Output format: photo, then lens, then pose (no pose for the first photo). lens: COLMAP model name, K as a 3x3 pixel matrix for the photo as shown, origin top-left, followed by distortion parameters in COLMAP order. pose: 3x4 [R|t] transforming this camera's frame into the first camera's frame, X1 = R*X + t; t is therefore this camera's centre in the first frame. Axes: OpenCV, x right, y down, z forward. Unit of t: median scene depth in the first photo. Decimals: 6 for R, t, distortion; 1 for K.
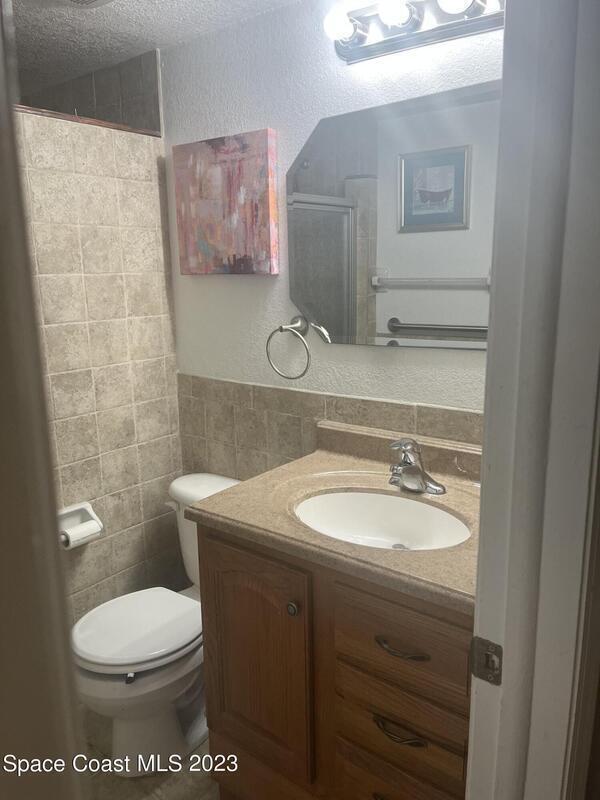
lens RADIAL K [[611.3, 0, 293.7], [0, 611.3, 397.7], [0, 0, 1]] dist [0.072272, -0.090810]
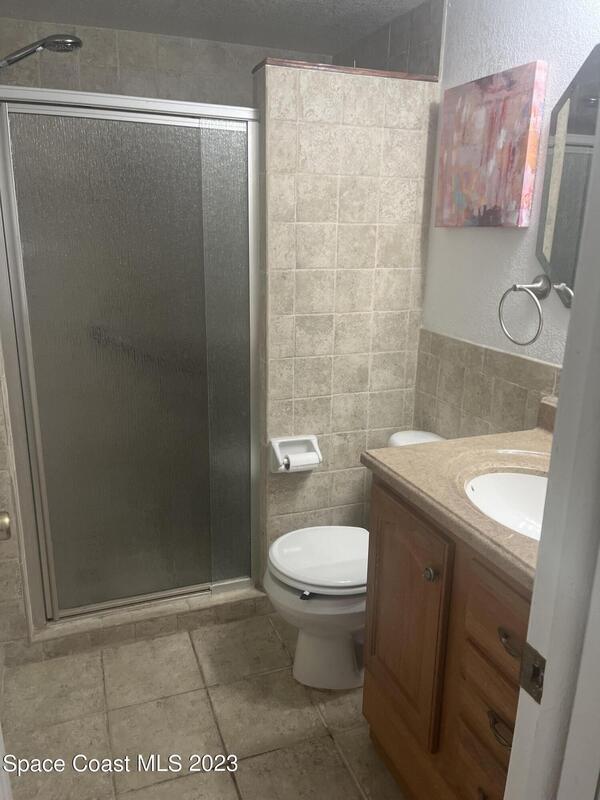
lens RADIAL K [[611.3, 0, 297.9], [0, 611.3, 401.6], [0, 0, 1]] dist [0.072272, -0.090810]
pose [[0.858154, 0.167295, -0.485370, 0.165822], [-0.135922, 0.985717, 0.099436, 0.005719], [0.495073, -0.019359, 0.868636, 0.042908]]
